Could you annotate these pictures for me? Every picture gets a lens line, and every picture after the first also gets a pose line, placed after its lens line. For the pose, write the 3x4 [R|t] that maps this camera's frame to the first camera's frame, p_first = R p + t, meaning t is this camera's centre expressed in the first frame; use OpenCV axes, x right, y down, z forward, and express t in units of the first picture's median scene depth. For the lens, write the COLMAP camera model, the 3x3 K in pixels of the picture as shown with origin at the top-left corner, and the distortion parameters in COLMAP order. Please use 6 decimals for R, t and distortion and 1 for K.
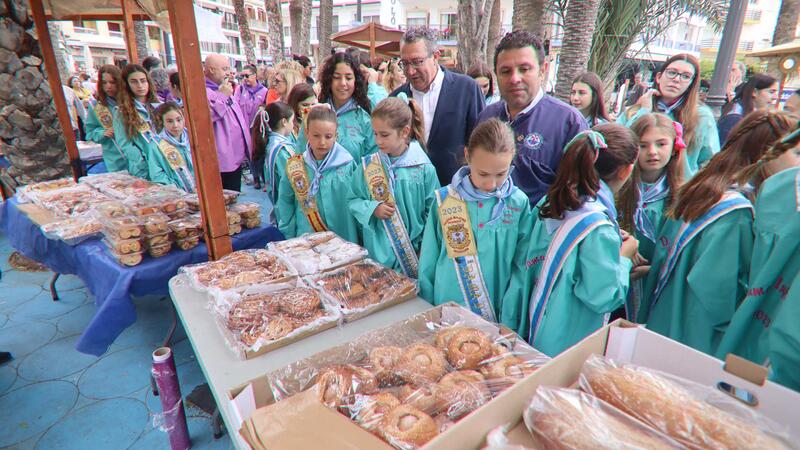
lens RADIAL K [[451.8, 0, 411.8], [0, 451.8, 263.0], [0, 0, 1]] dist [-0.030323, -0.001257]
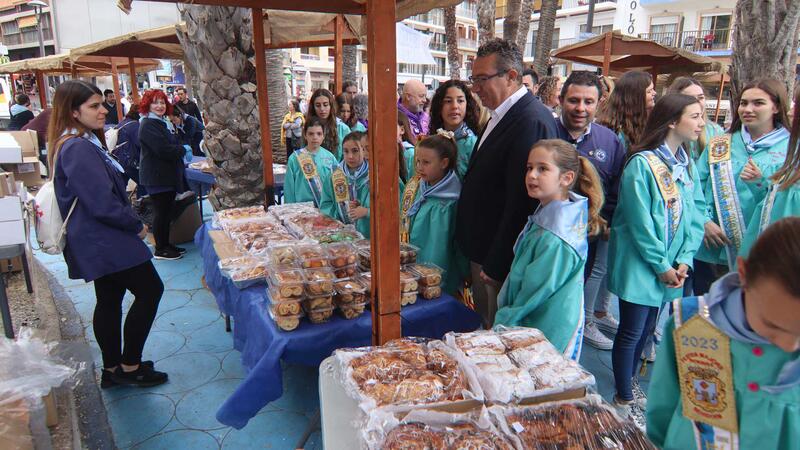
lens RADIAL K [[508.0, 0, 400.2], [0, 508.0, 259.2], [0, 0, 1]] dist [0.001806, -0.019340]
pose [[0.913223, 0.103881, -0.393996, -0.040778], [-0.136690, 0.989026, -0.056061, -0.056019], [0.383849, 0.105052, 0.917401, 0.107490]]
